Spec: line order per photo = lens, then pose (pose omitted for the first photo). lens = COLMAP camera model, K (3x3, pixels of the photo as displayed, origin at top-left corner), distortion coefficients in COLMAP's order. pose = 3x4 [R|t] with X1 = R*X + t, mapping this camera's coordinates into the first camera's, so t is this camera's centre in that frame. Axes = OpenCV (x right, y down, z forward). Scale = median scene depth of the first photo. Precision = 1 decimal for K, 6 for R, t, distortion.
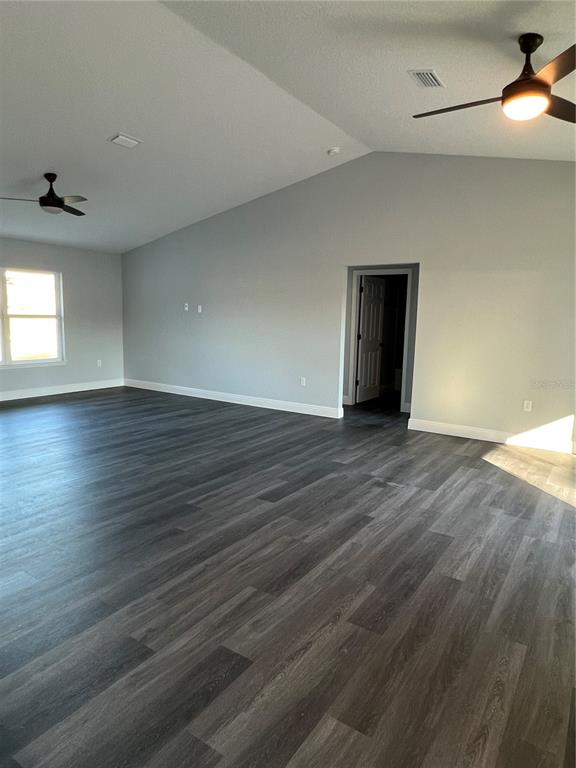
lens RADIAL K [[488.0, 0, 287.1], [0, 488.0, 384.2], [0, 0, 1]] dist [0.025887, -0.001309]
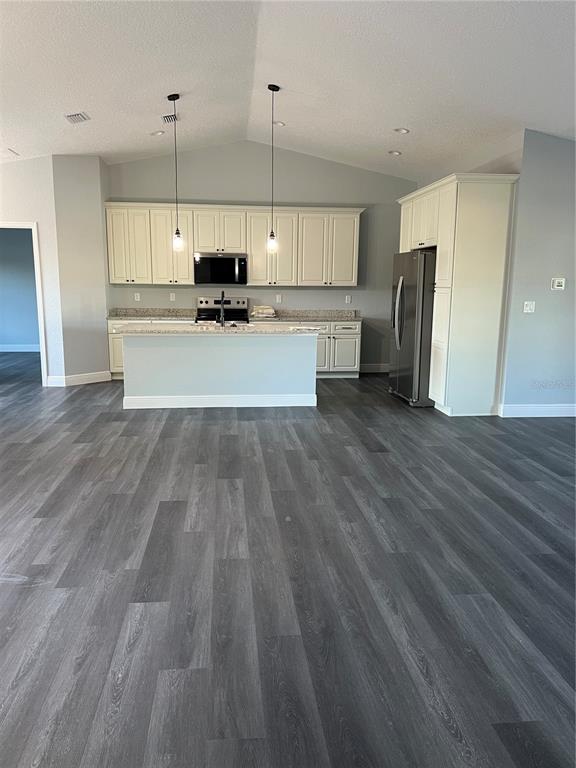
lens RADIAL K [[581.8, 0, 290.4], [0, 581.8, 384.8], [0, 0, 1]] dist [0.033631, -0.042657]
pose [[-0.767112, 0.084985, -0.635859, 0.375172], [-0.116755, 0.956137, 0.268646, -0.221672], [0.630799, 0.280322, -0.723542, 1.583924]]
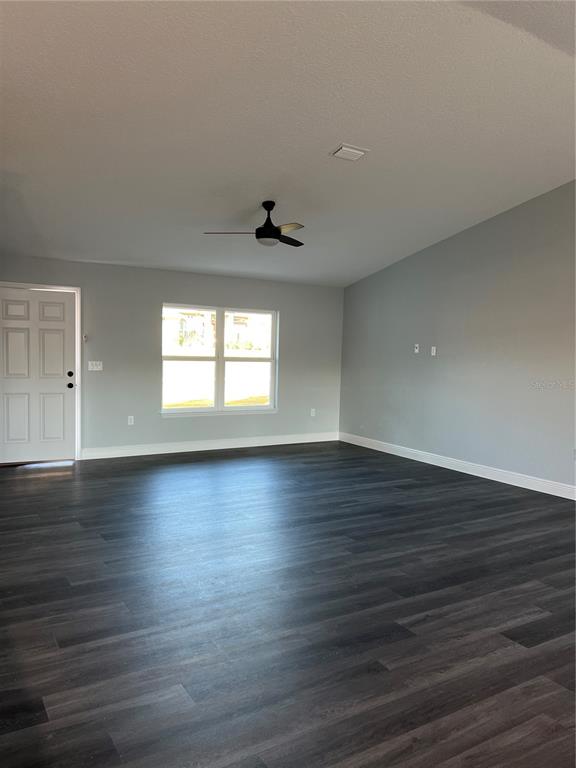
lens RADIAL K [[581.8, 0, 287.3], [0, 581.8, 383.4], [0, 0, 1]] dist [0.033631, -0.042657]
pose [[0.909150, 0.027080, -0.415588, -0.002977], [-0.065369, 0.994794, -0.078183, -0.023984], [0.411307, 0.098246, 0.906186, 0.104706]]
